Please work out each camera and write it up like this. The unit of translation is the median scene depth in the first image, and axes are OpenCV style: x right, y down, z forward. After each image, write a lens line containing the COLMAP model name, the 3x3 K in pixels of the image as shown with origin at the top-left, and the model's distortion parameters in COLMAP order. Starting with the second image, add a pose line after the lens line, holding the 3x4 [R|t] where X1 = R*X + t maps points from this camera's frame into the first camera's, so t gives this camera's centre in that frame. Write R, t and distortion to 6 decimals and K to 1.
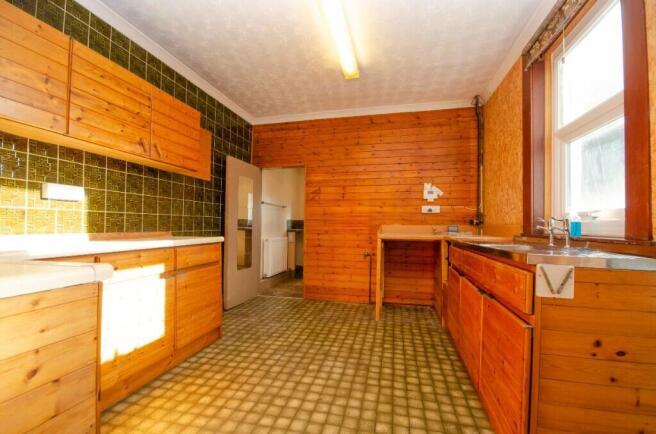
lens RADIAL K [[287.7, 0, 328.9], [0, 287.7, 220.3], [0, 0, 1]] dist [-0.001548, -0.000079]
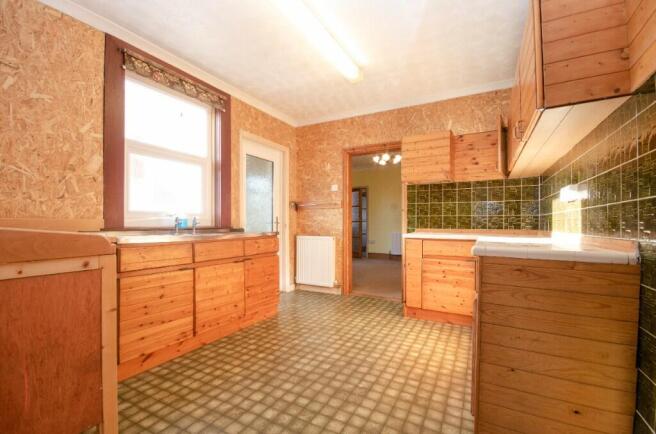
lens RADIAL K [[287.7, 0, 328.1], [0, 287.7, 220.2], [0, 0, 1]] dist [-0.001548, -0.000079]
pose [[-0.964199, -0.010510, 0.264971, -0.300806], [-0.017213, 0.999588, -0.022987, 0.030646], [-0.264620, -0.026725, -0.963982, 1.853391]]
